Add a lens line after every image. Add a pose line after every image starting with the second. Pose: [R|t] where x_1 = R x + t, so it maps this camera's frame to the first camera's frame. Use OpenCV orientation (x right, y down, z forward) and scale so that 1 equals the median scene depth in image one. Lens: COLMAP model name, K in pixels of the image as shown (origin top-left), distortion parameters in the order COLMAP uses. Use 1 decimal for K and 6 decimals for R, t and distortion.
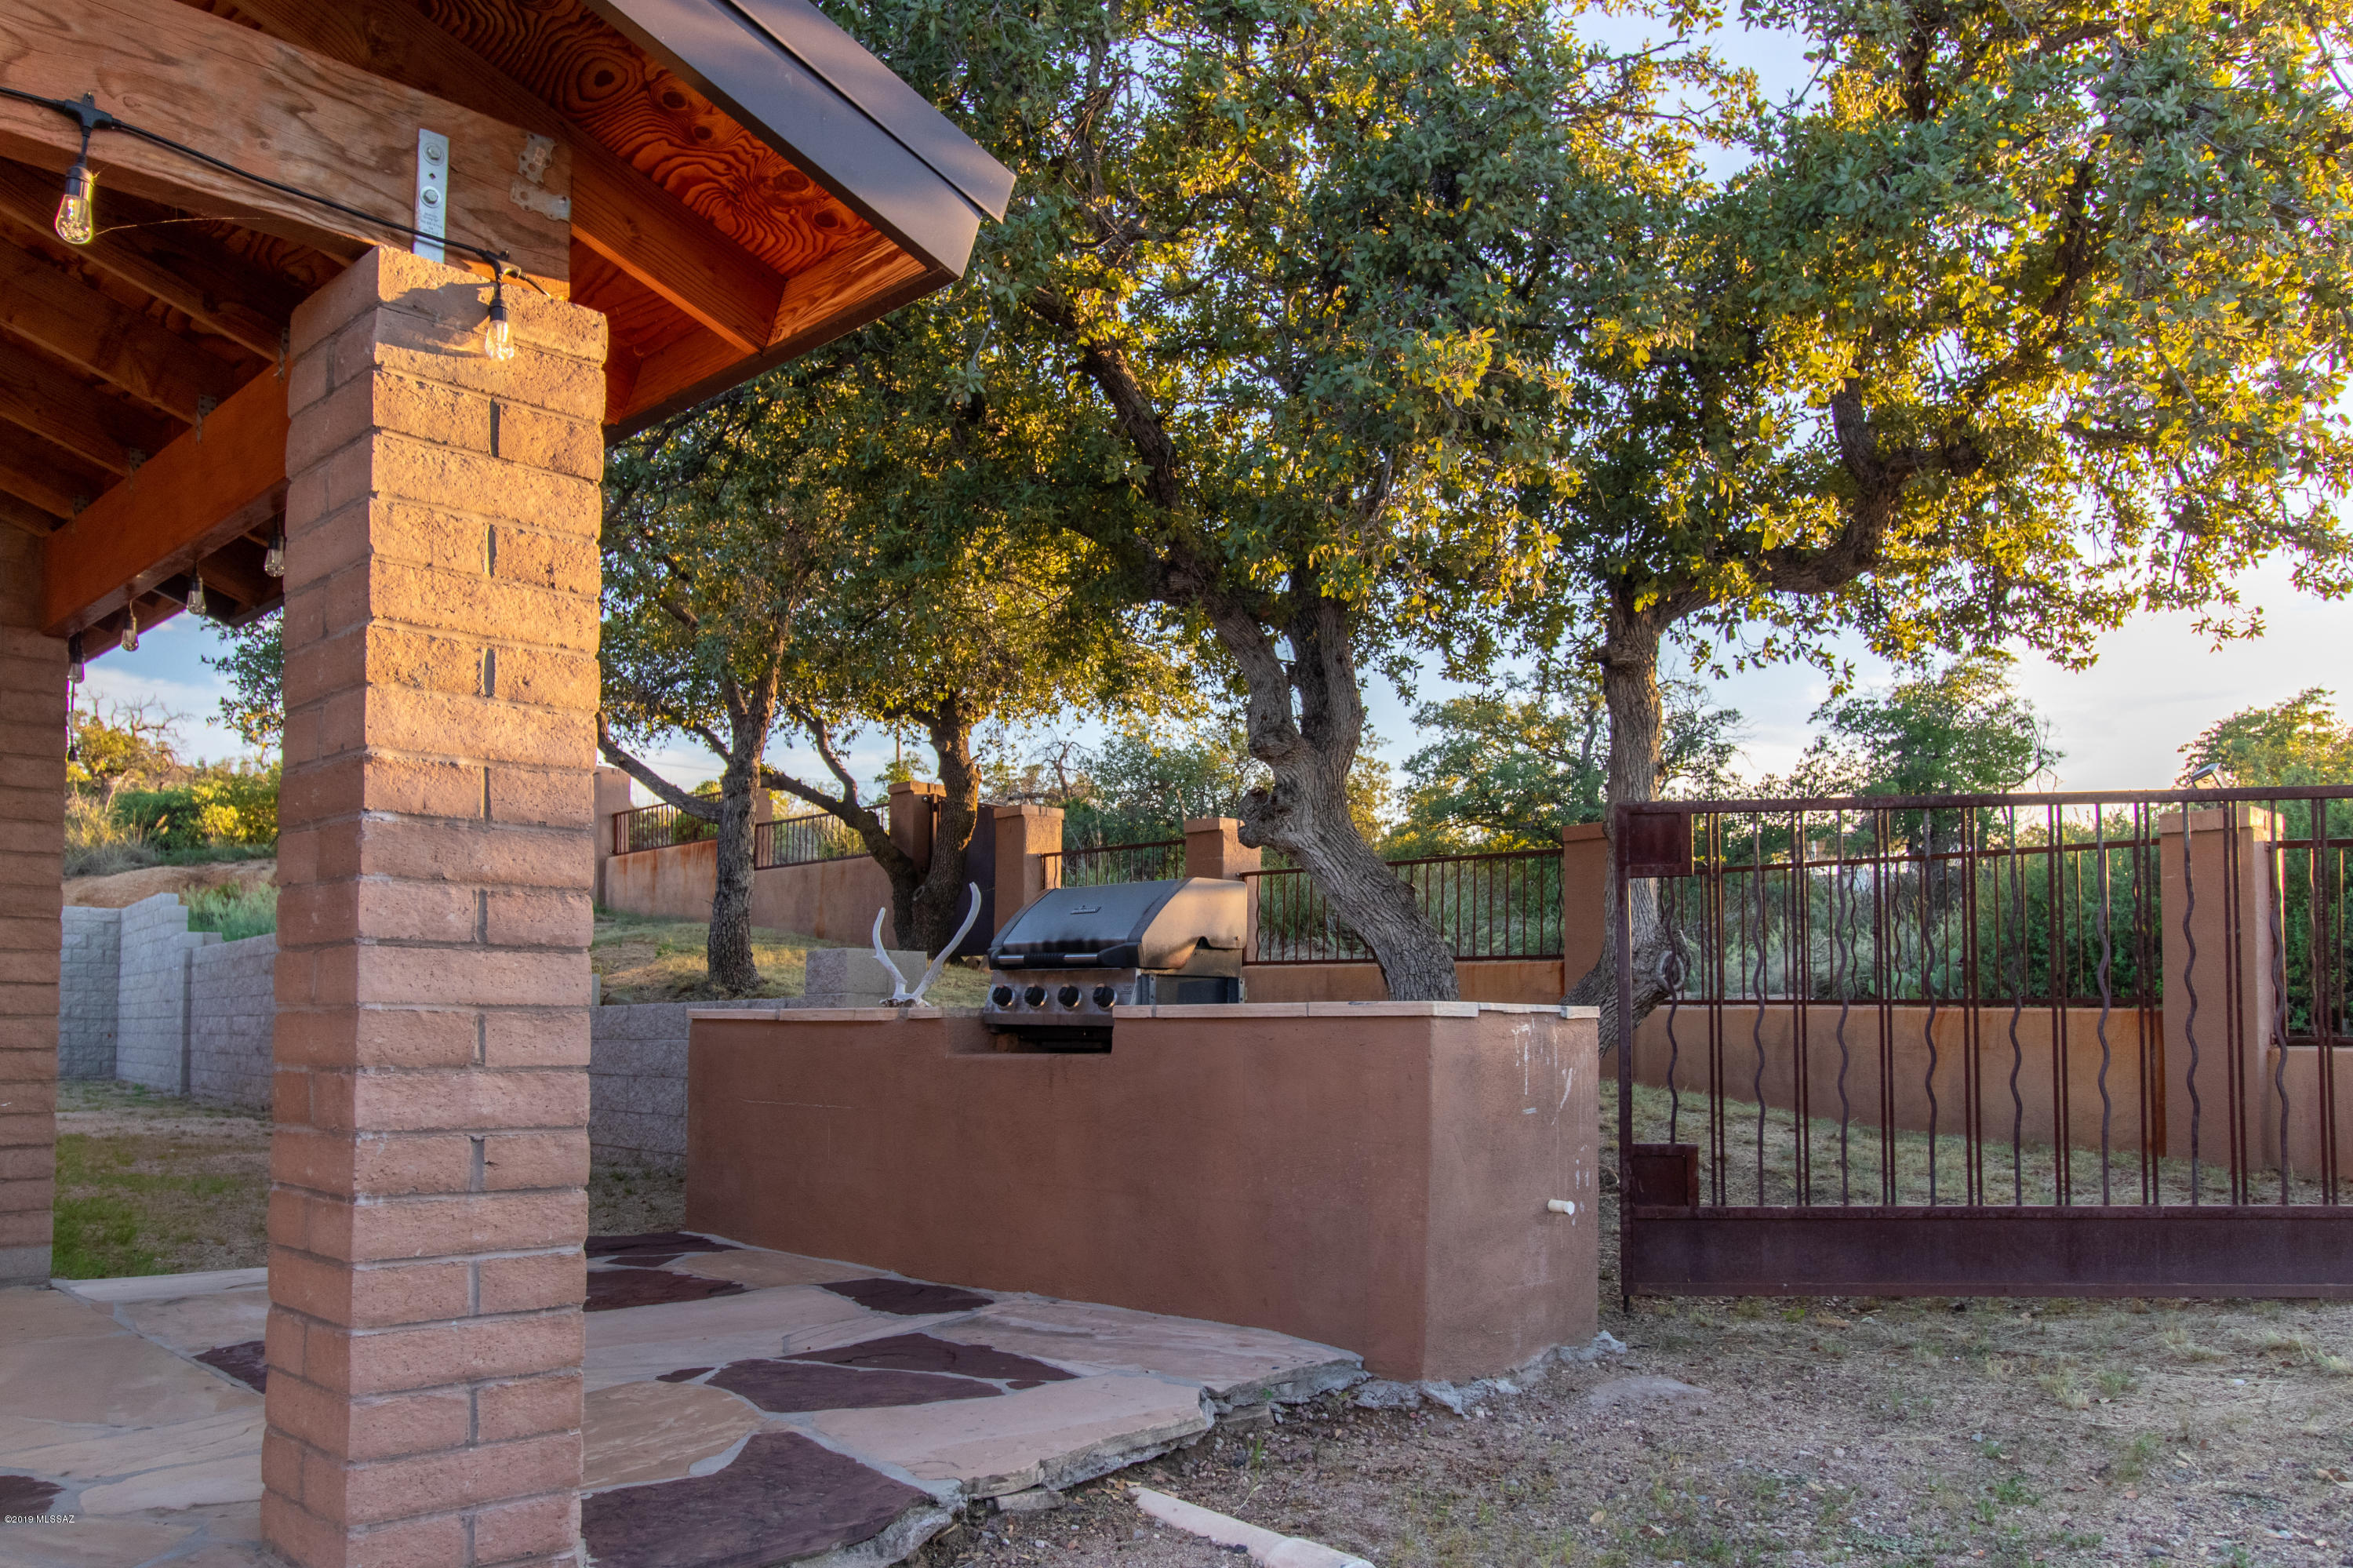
lens RADIAL K [[1795.6, 0, 1176.2], [0, 1795.6, 974.0], [0, 0, 1]] dist [-0.003844, -0.003005]
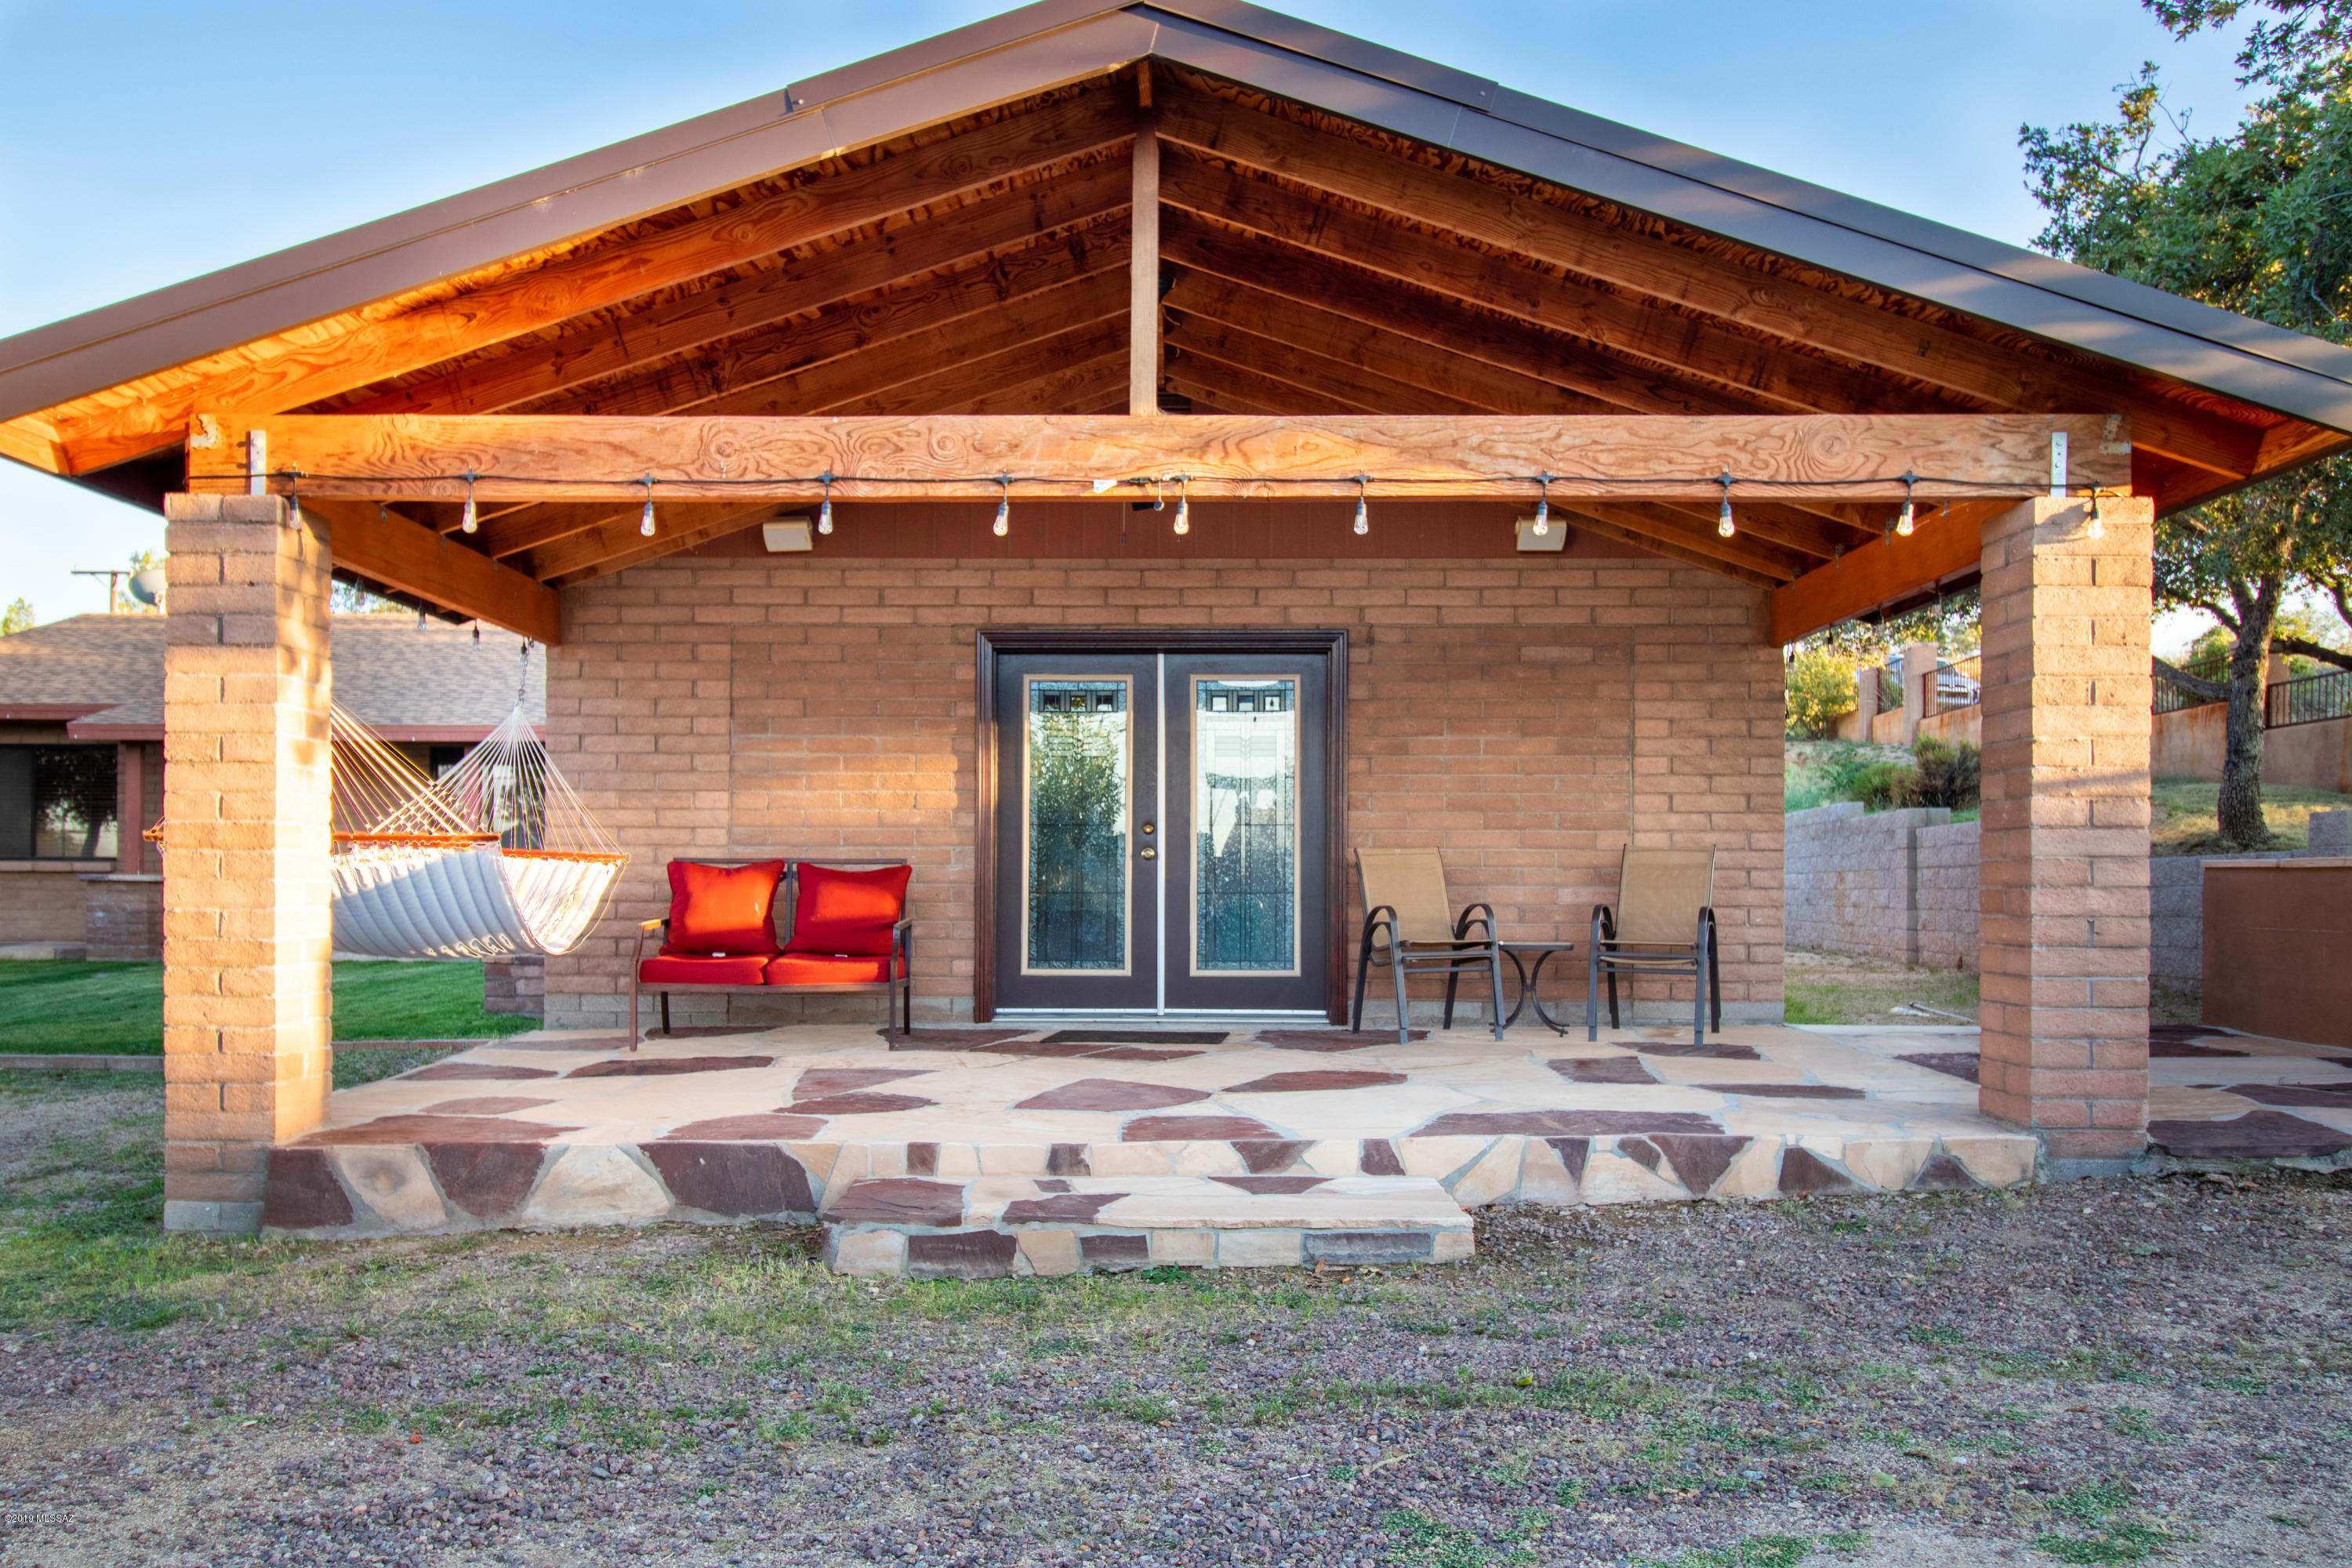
lens RADIAL K [[1763.9, 0, 1133.1], [0, 1763.9, 881.0], [0, 0, 1]] dist [0.006679, 0.005839]
pose [[0.692371, -0.006035, -0.721516, 0.311997], [0.024878, 0.999570, 0.015511, -0.012689], [0.721112, -0.028689, 0.692224, -1.188114]]
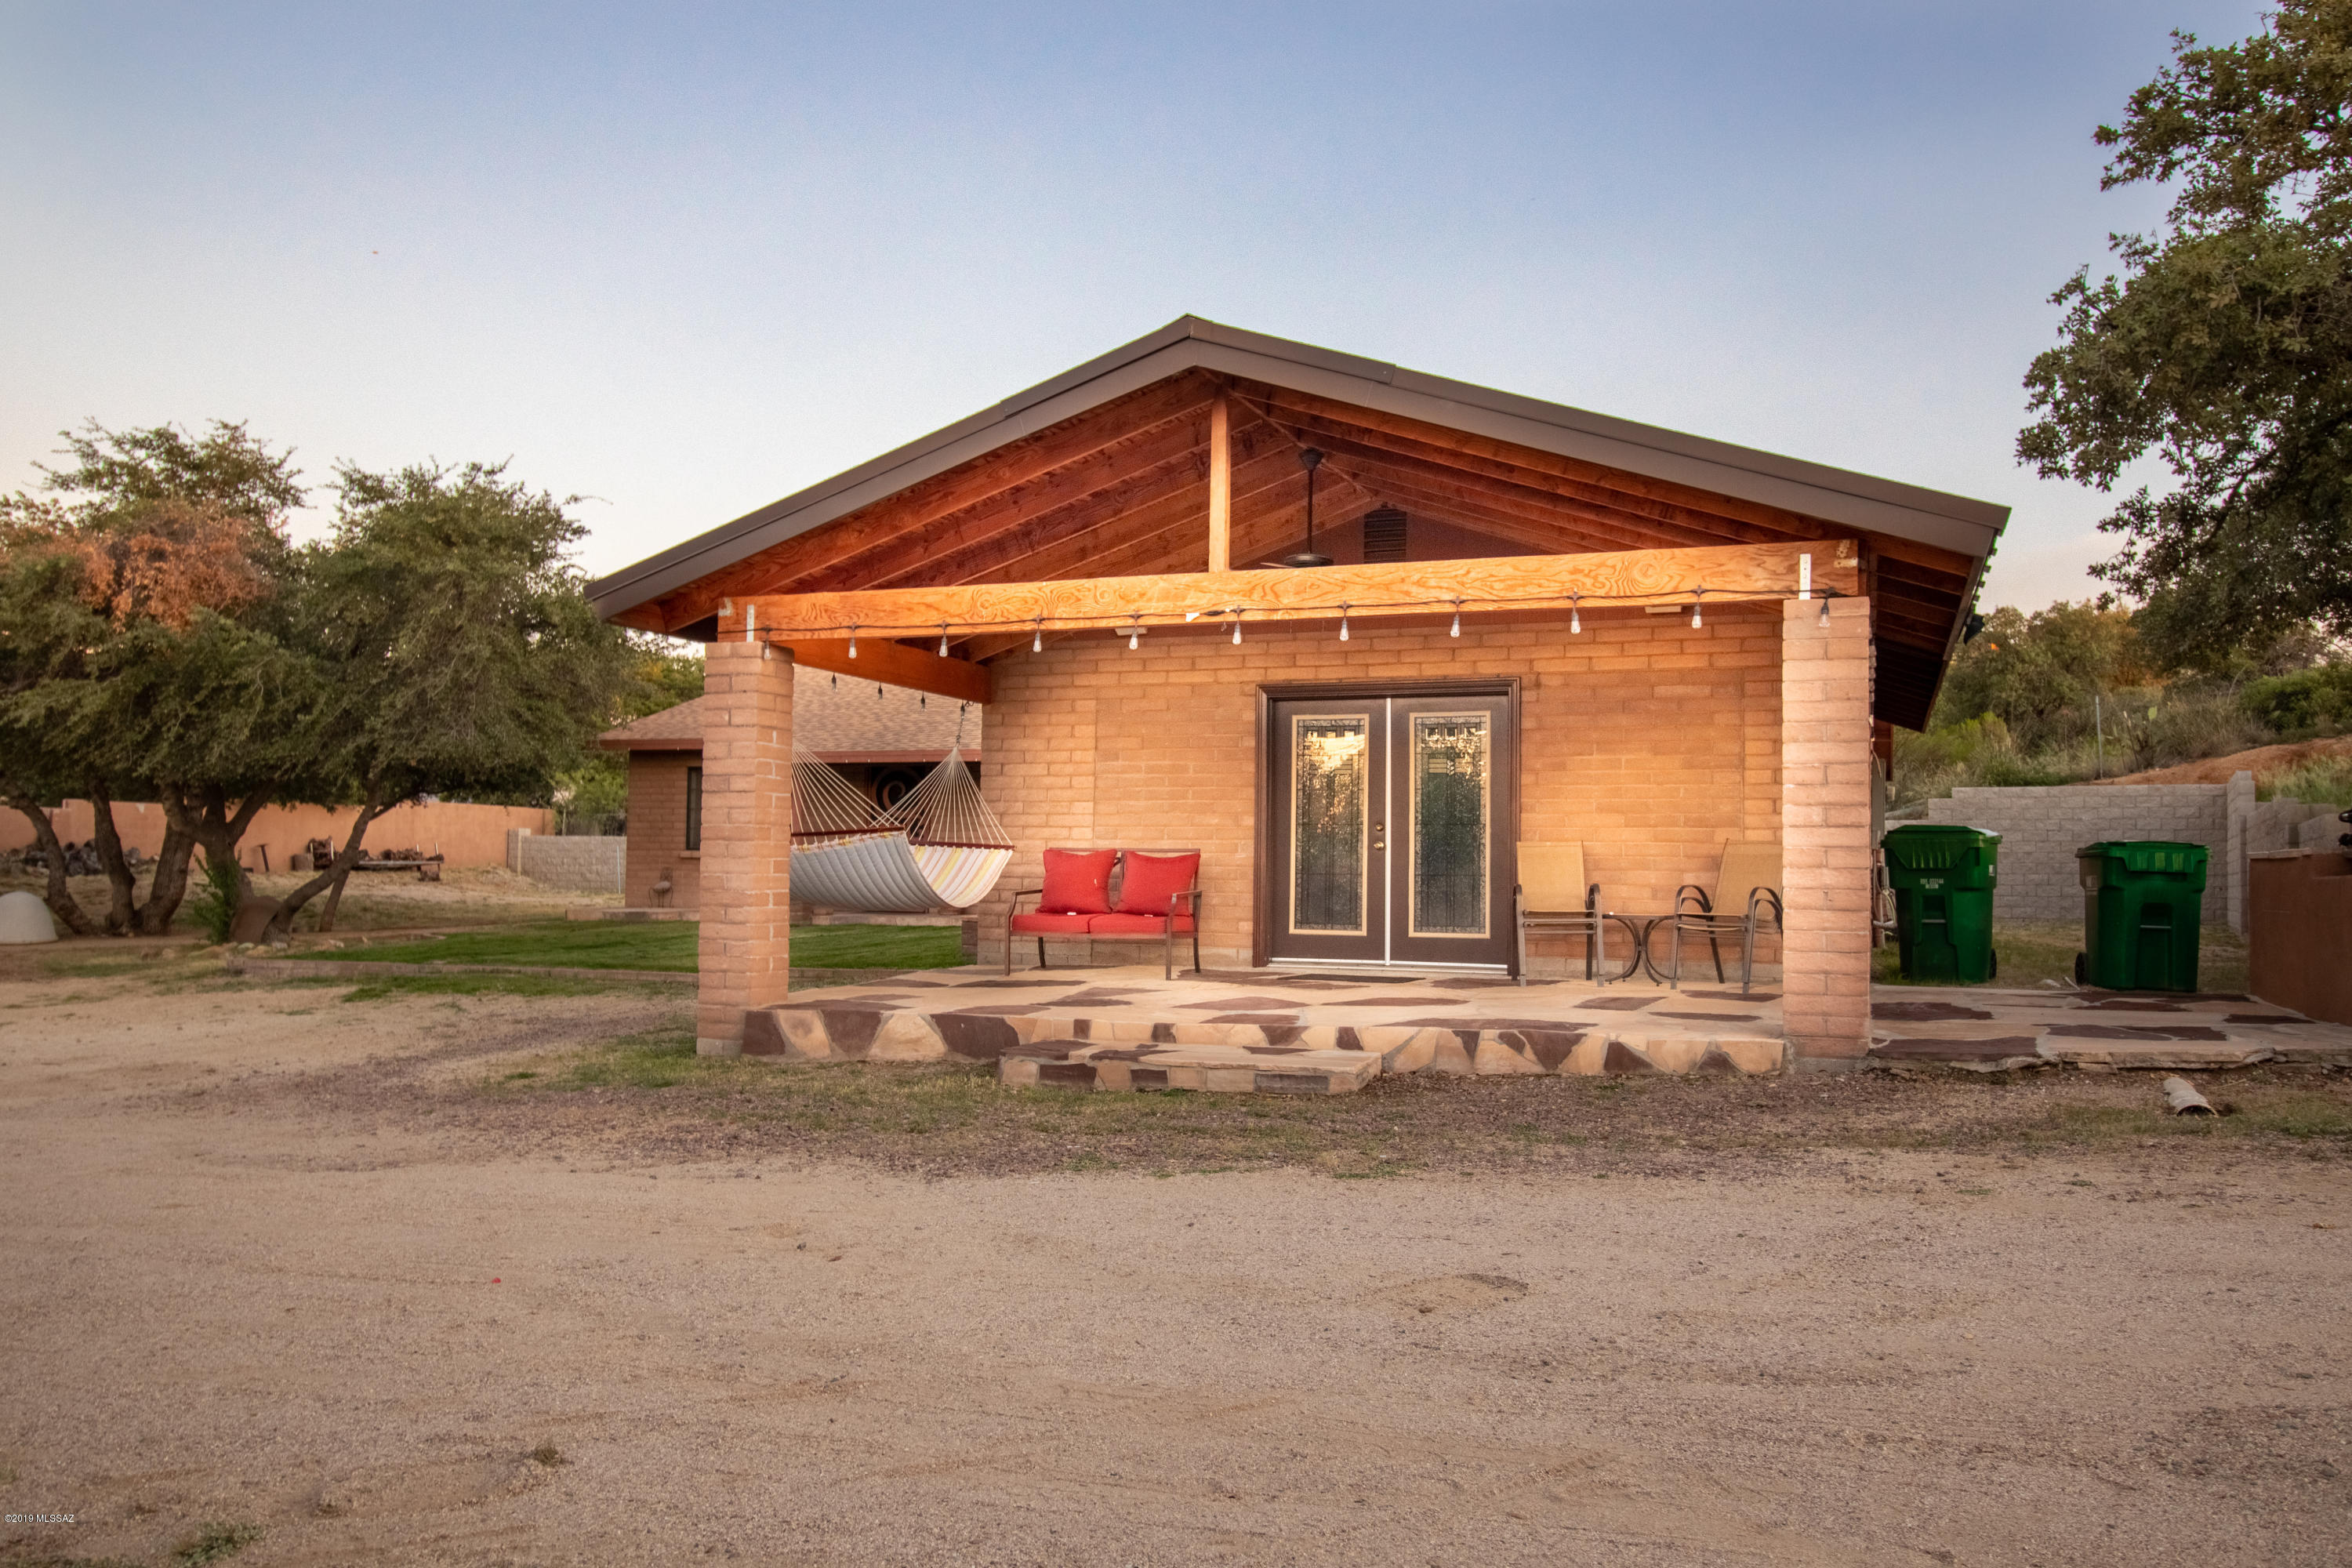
lens RADIAL K [[1731.9, 0, 1166.1], [0, 1731.9, 797.9], [0, 0, 1]] dist [0.011114, 0.002323]
pose [[0.401182, -0.042795, -0.914998, 1.784904], [0.020628, 0.999077, -0.037683, 0.022576], [0.915766, -0.003756, 0.401694, -1.136692]]
